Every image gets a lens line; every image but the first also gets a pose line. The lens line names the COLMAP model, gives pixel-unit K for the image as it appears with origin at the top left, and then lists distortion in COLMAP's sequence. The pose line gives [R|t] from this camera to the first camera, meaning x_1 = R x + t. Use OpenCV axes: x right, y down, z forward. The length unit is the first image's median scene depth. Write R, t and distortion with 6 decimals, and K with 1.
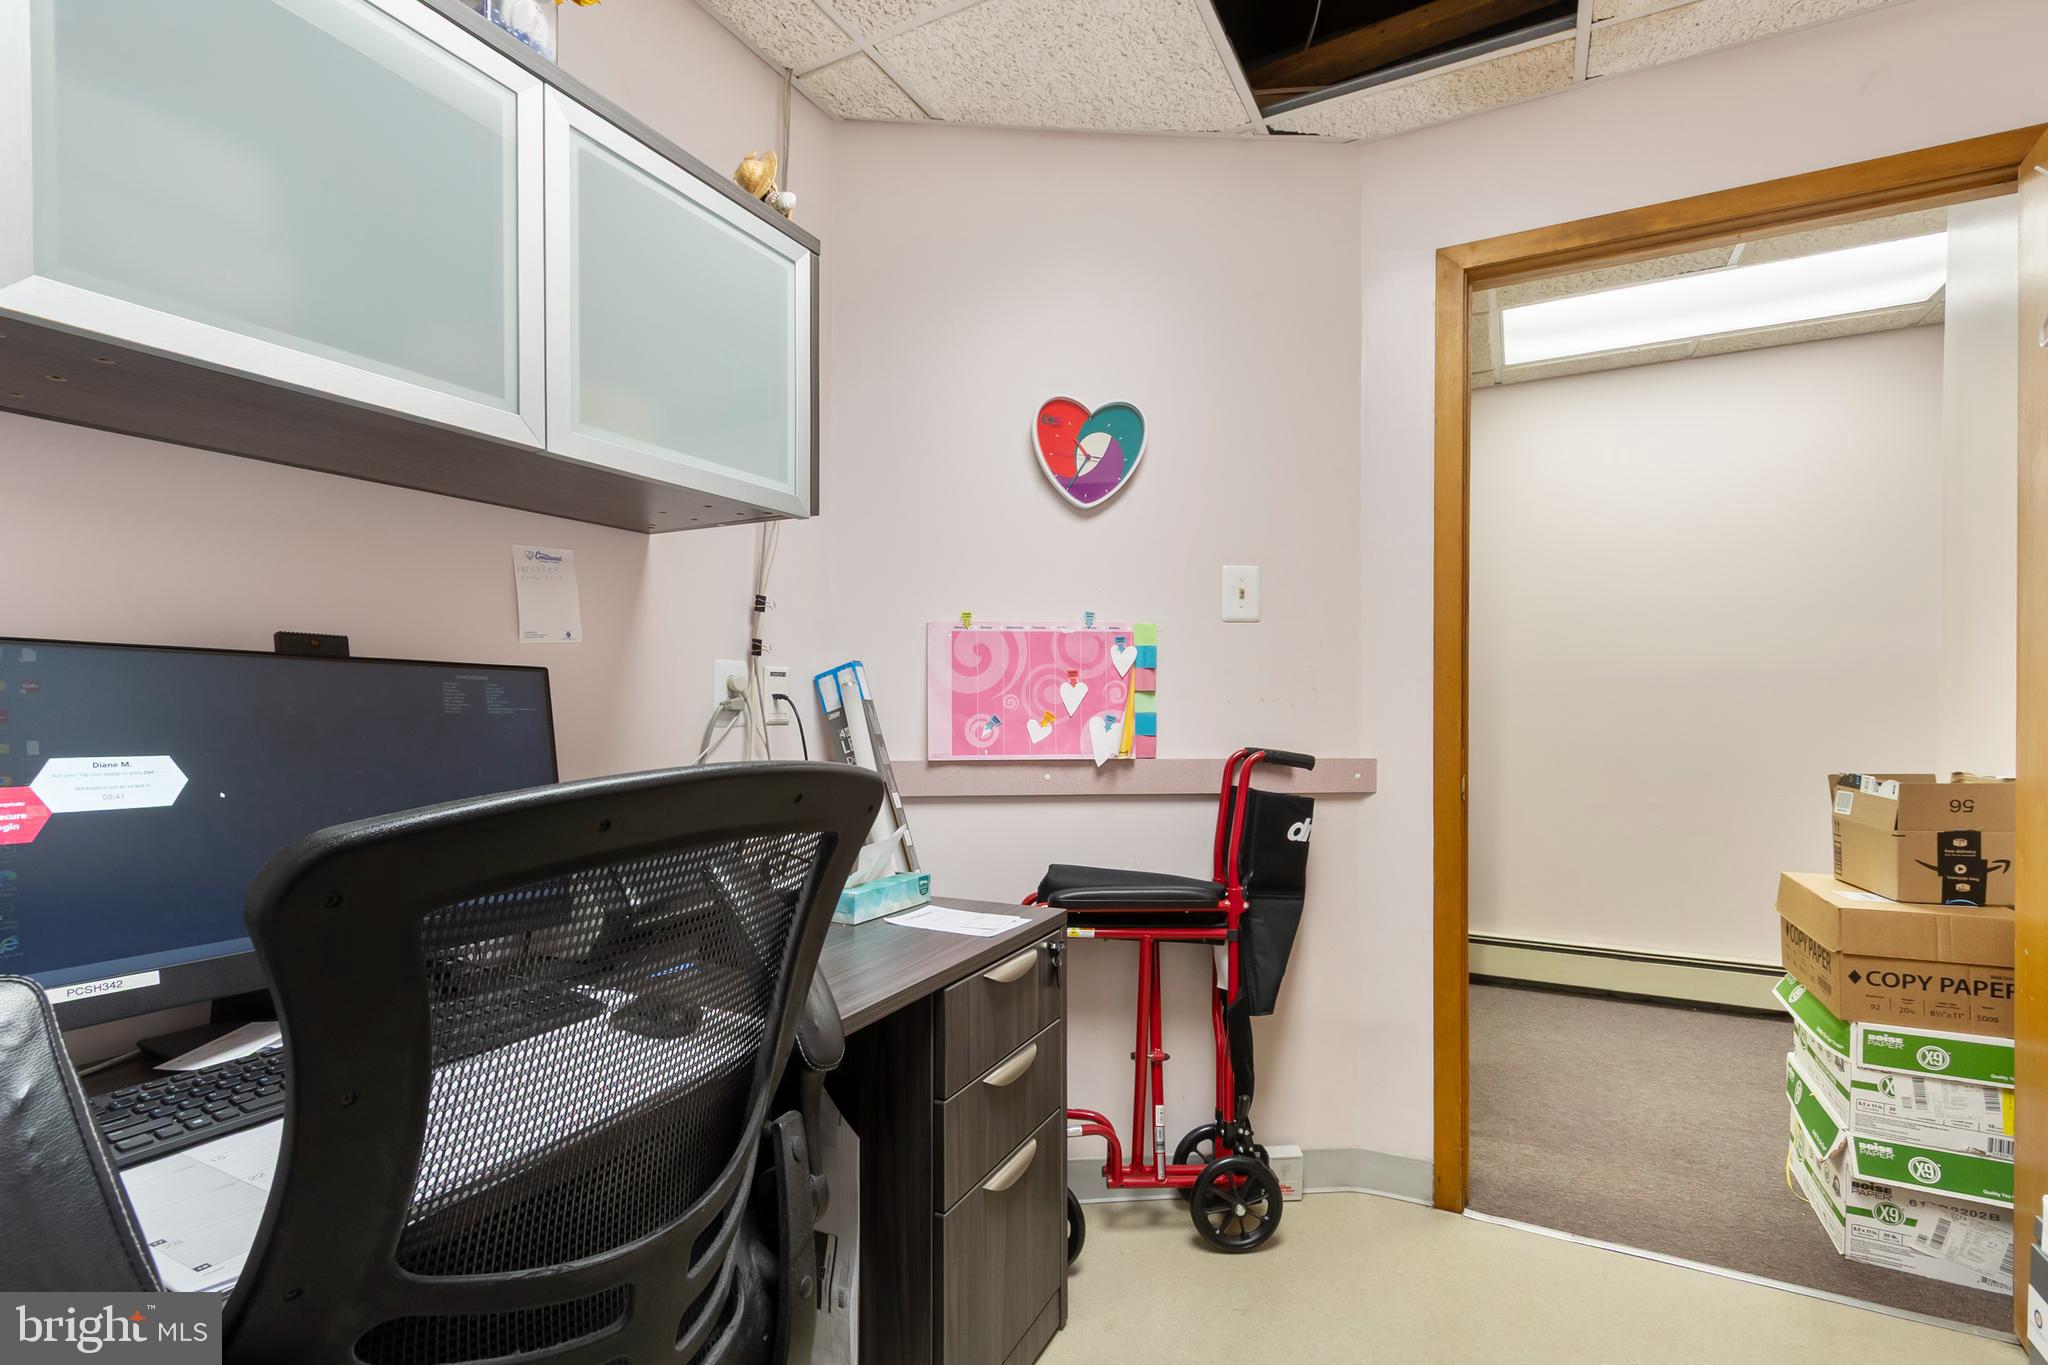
lens RADIAL K [[953.6, 0, 1027.1], [0, 953.6, 716.0], [0, 0, 1]] dist [0.001407, 0.000059]
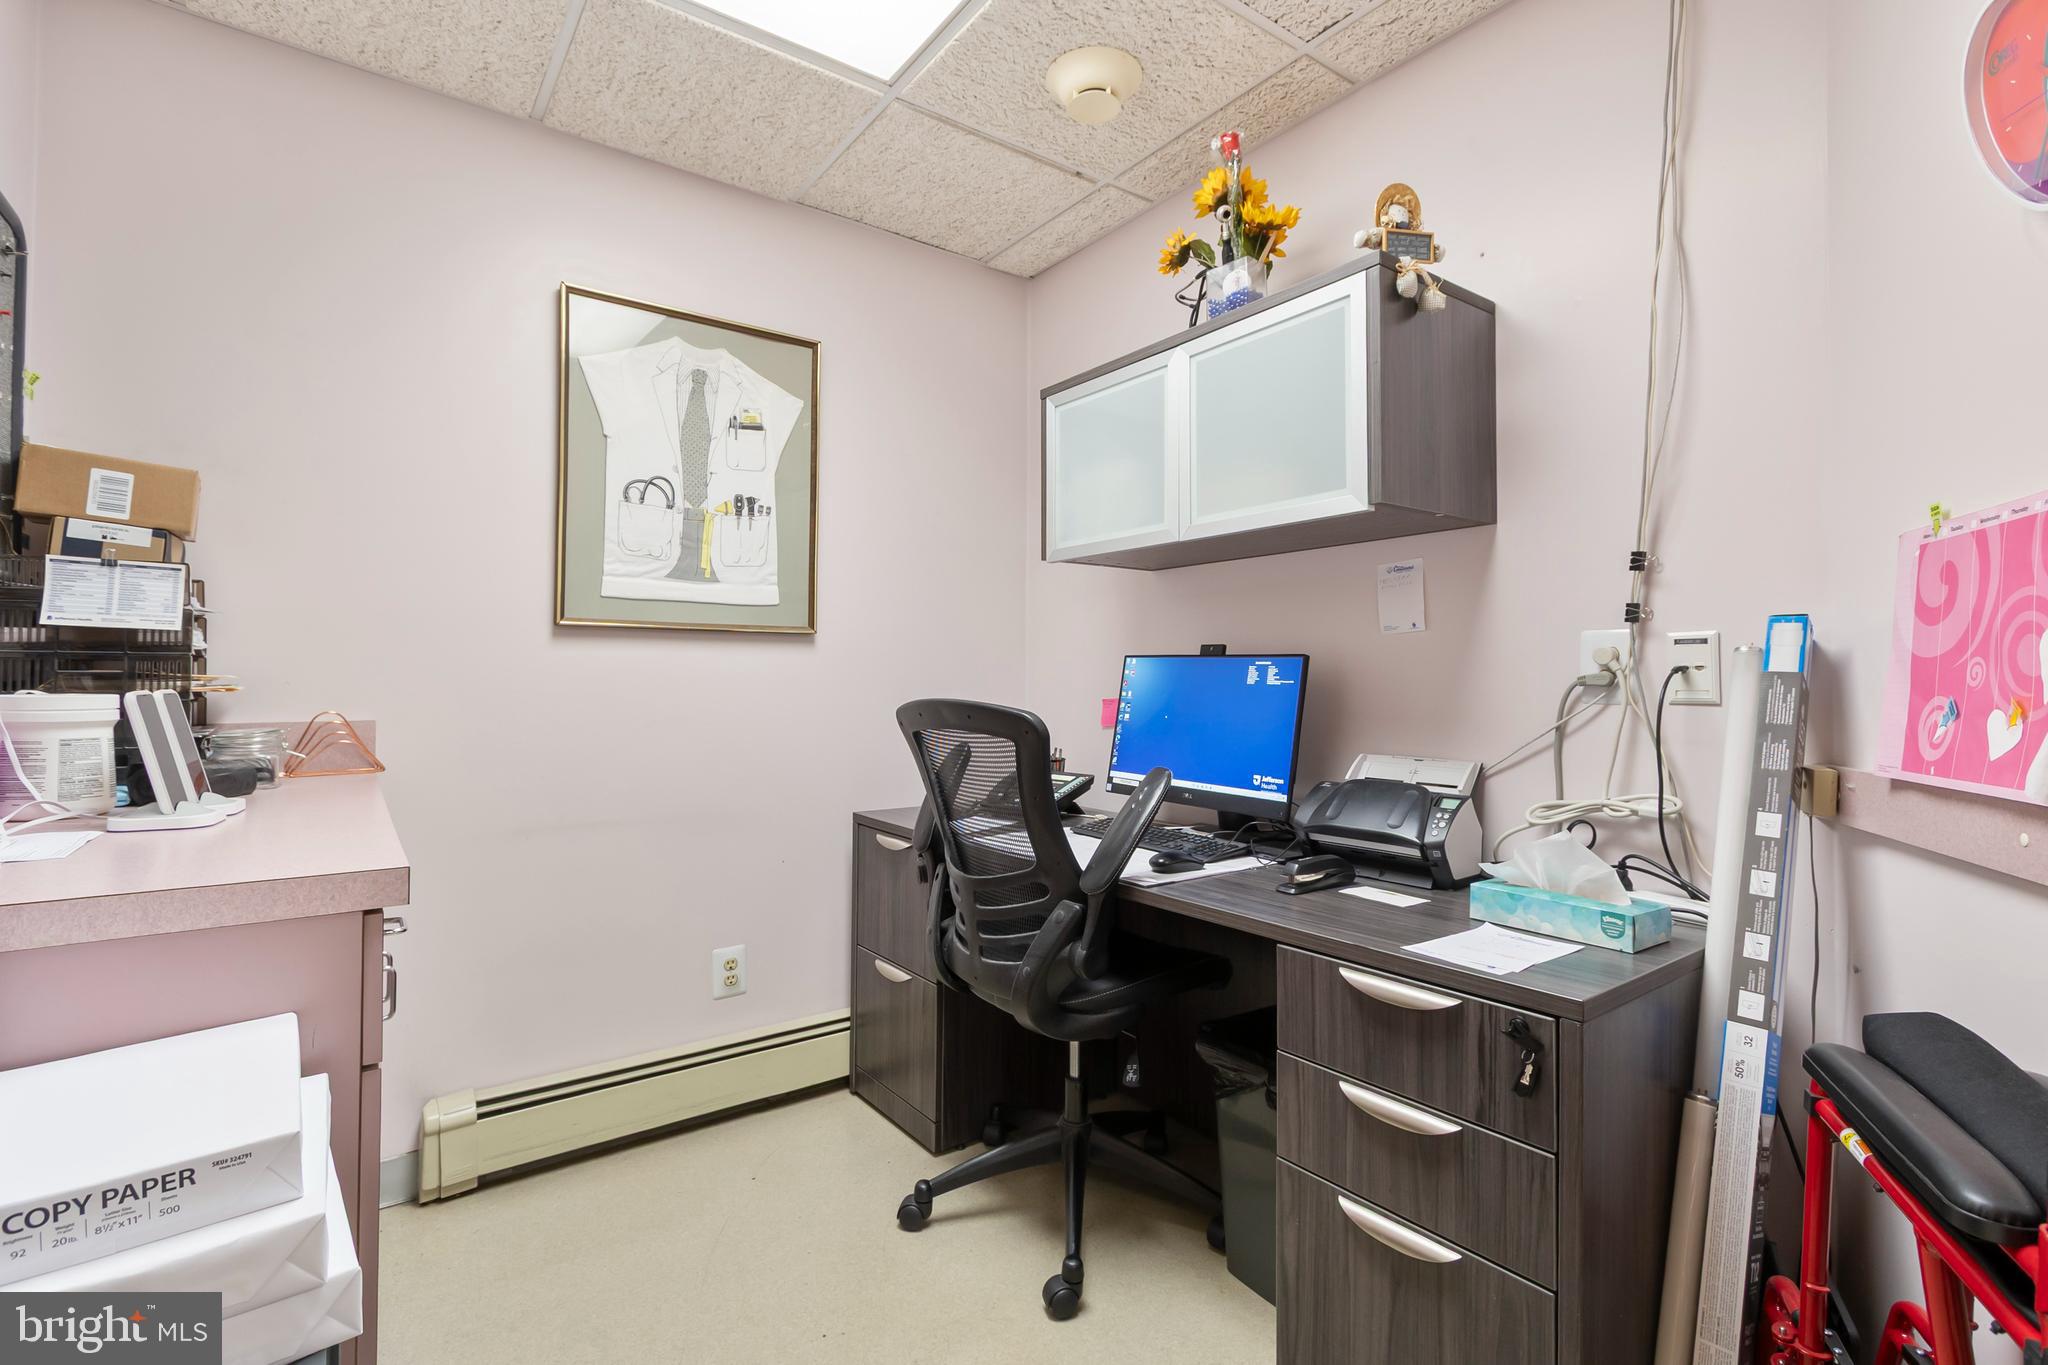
lens RADIAL K [[939.1, 0, 1012.0], [0, 939.1, 688.7], [0, 0, 1]] dist [0.004959, 0.000224]
pose [[-0.450187, 0.003137, -0.892929, 0.693332], [-0.017150, 0.999779, 0.012159, -0.004491], [0.892769, 0.020787, -0.450034, 0.846066]]
